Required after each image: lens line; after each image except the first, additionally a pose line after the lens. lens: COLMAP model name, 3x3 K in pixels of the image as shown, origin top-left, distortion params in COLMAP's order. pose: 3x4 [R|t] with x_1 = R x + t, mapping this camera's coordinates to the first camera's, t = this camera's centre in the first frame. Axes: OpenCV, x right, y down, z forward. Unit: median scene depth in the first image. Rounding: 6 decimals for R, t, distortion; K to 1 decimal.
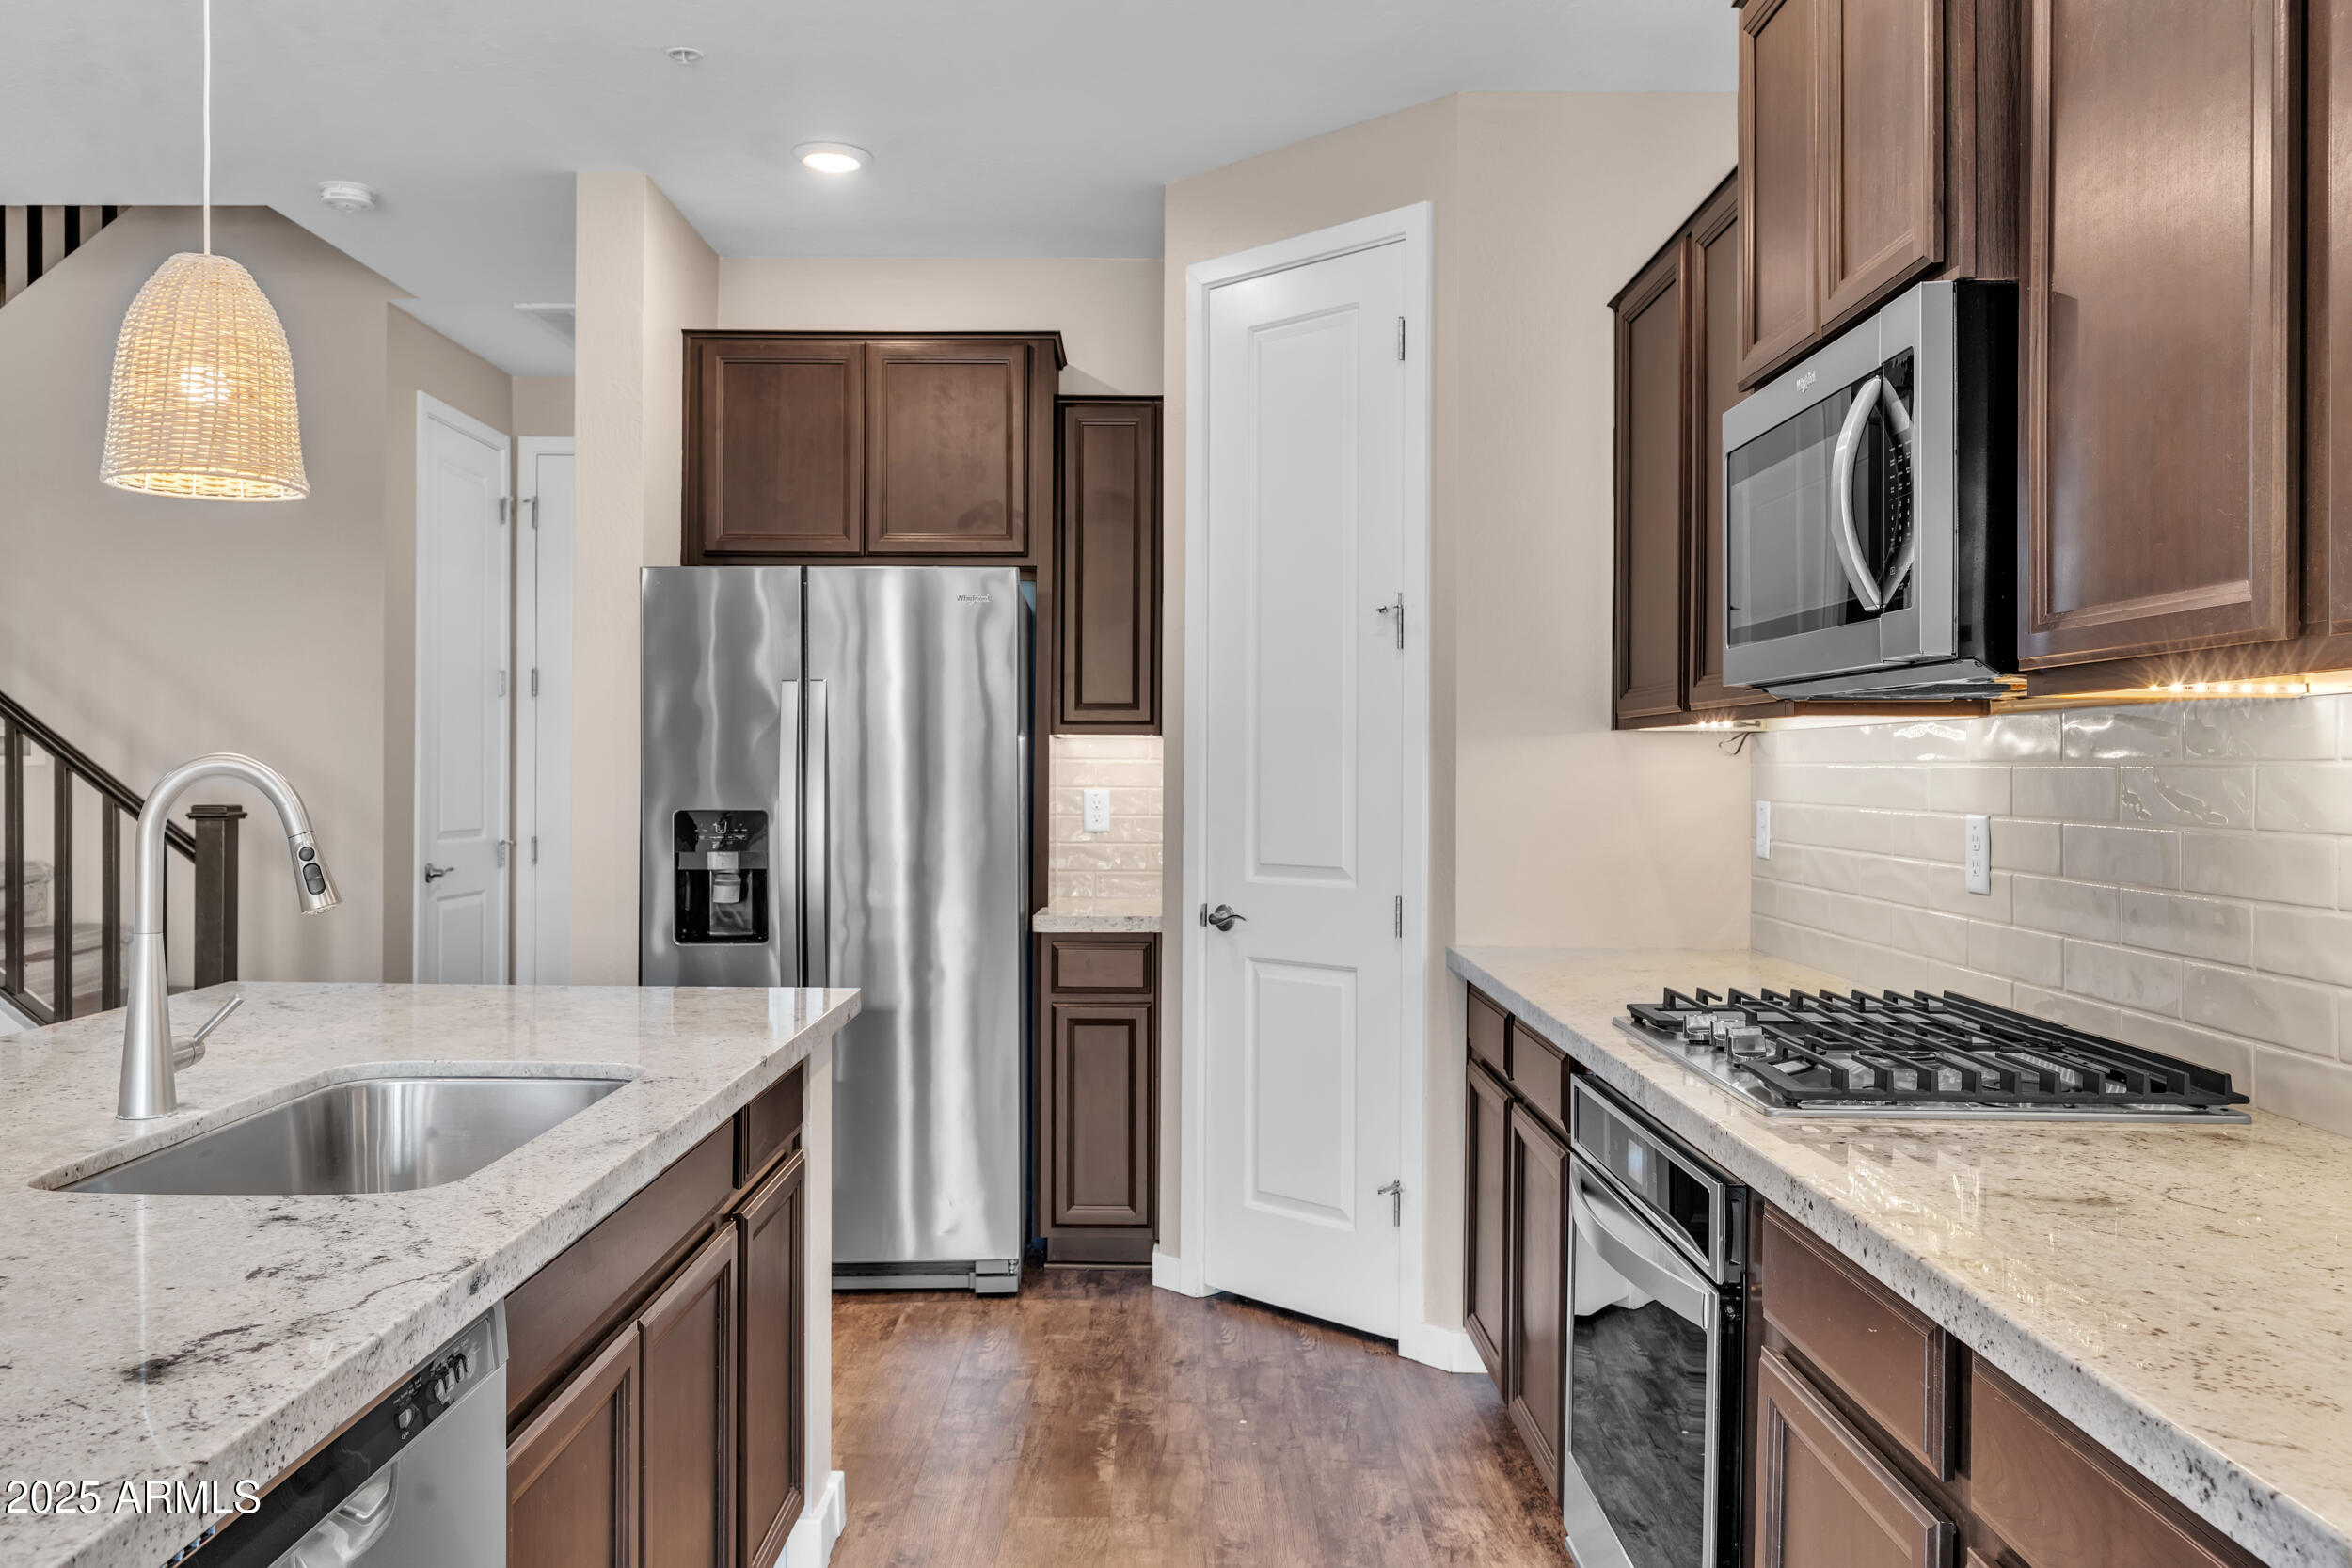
lens RADIAL K [[1861.3, 0, 1179.7], [0, 1861.3, 778.2], [0, 0, 1]] dist [-0.019173, -0.003615]
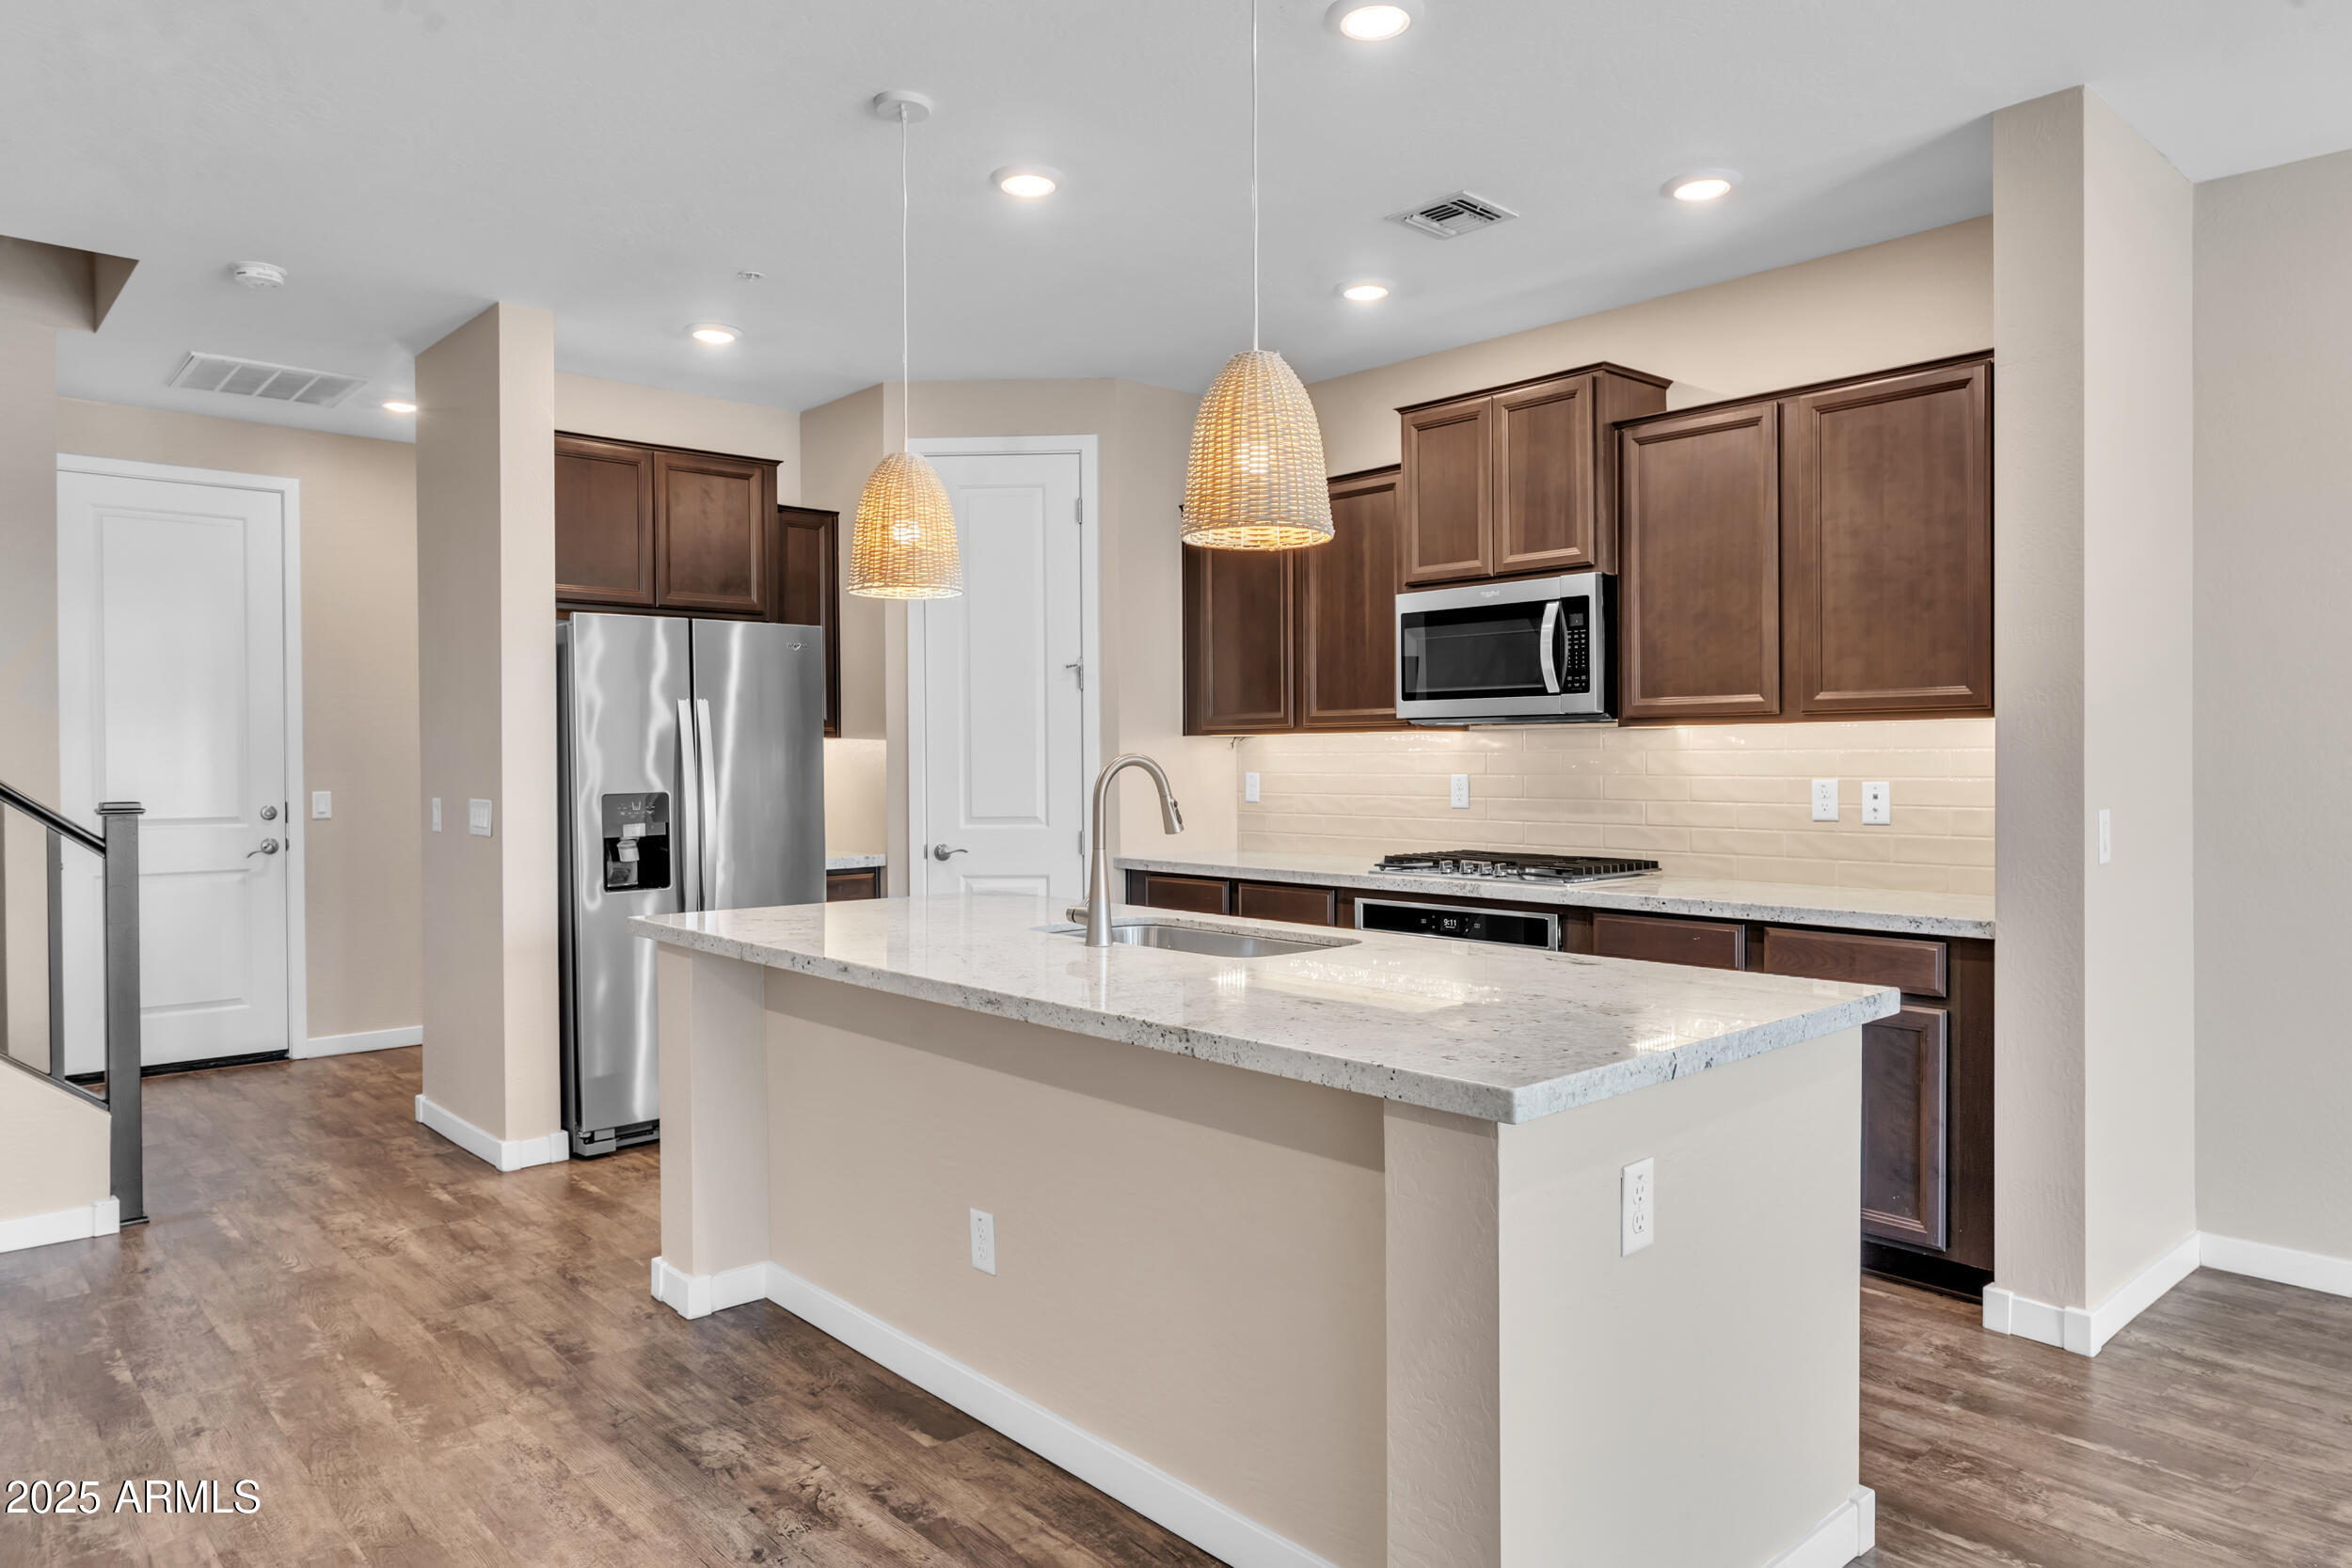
lens RADIAL K [[1467.9, 0, 1193.1], [0, 1467.9, 767.3], [0, 0, 1]] dist [-0.003714, 0.004319]
pose [[0.728097, -0.015124, 0.685307, -0.664647], [0.012805, 0.999882, 0.008462, -0.005584], [-0.685355, 0.002614, 0.728205, -0.065476]]
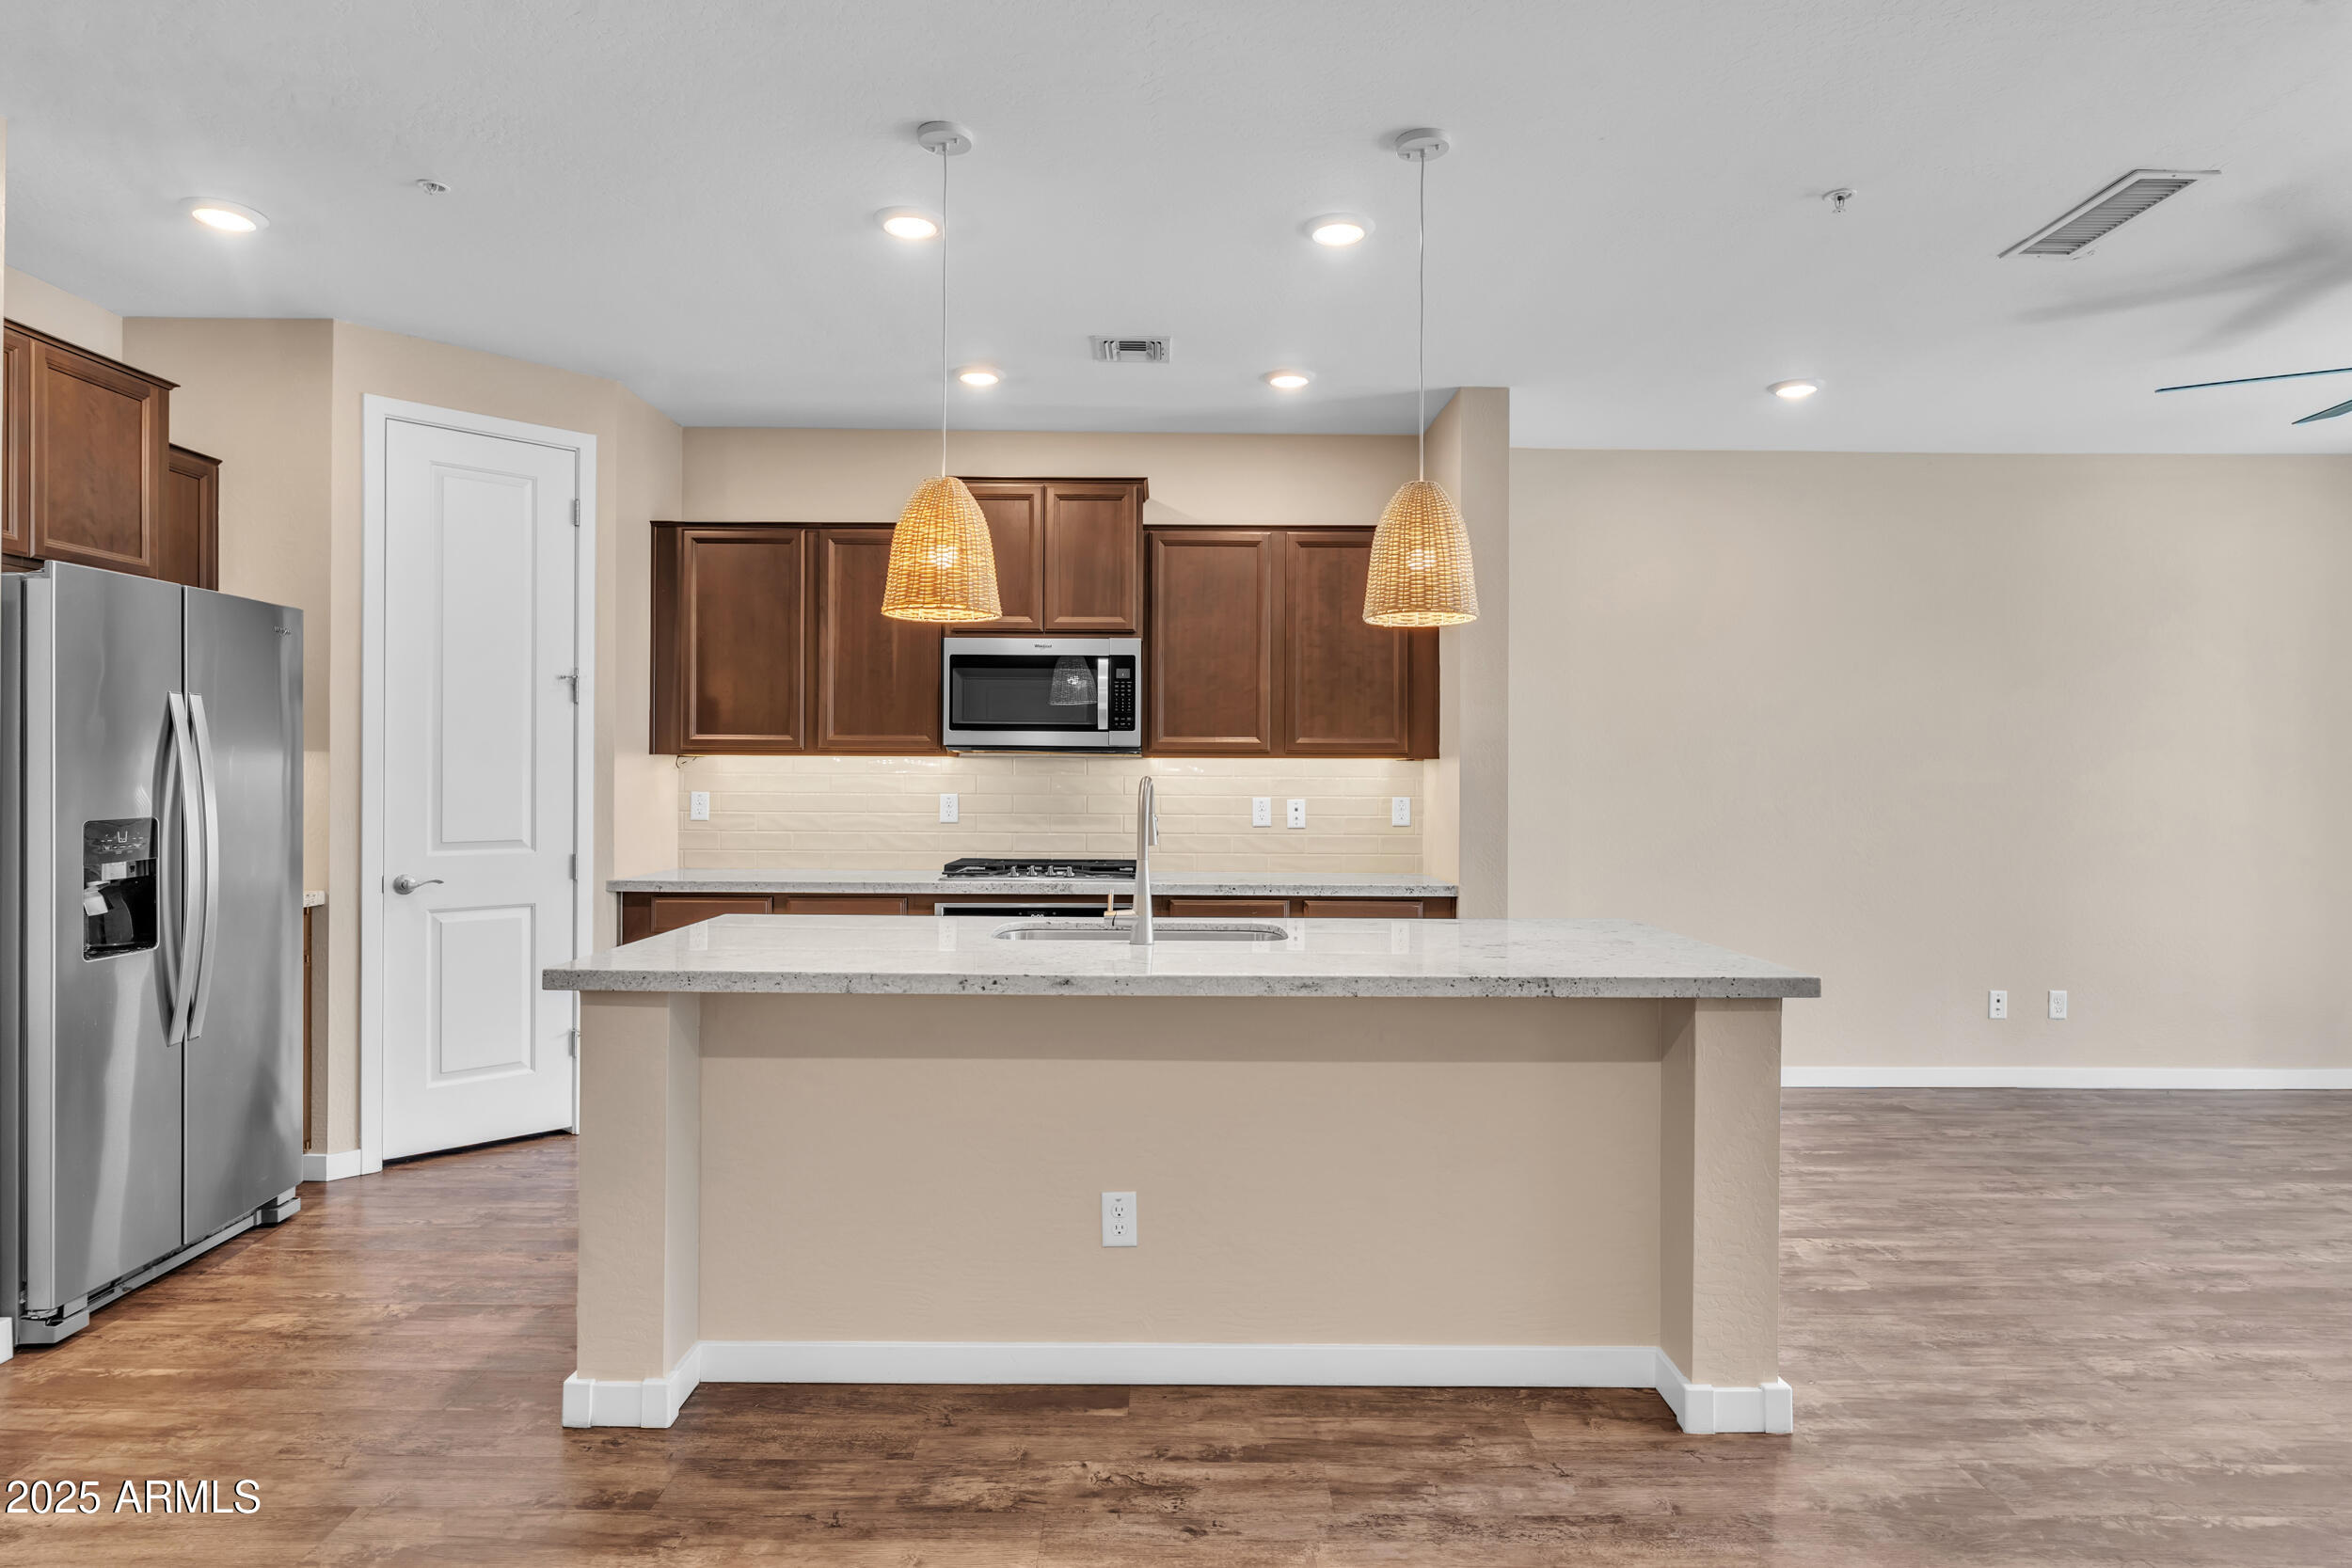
lens RADIAL K [[1290.9, 0, 1189.8], [0, 1290.9, 767.7], [0, 0, 1]] dist [-0.002794, 0.002076]
pose [[-0.016864, 0.001161, 0.999857, -0.908390], [-0.001933, 0.999997, -0.001194, -0.010513], [-0.999856, -0.001953, -0.016862, 0.425545]]
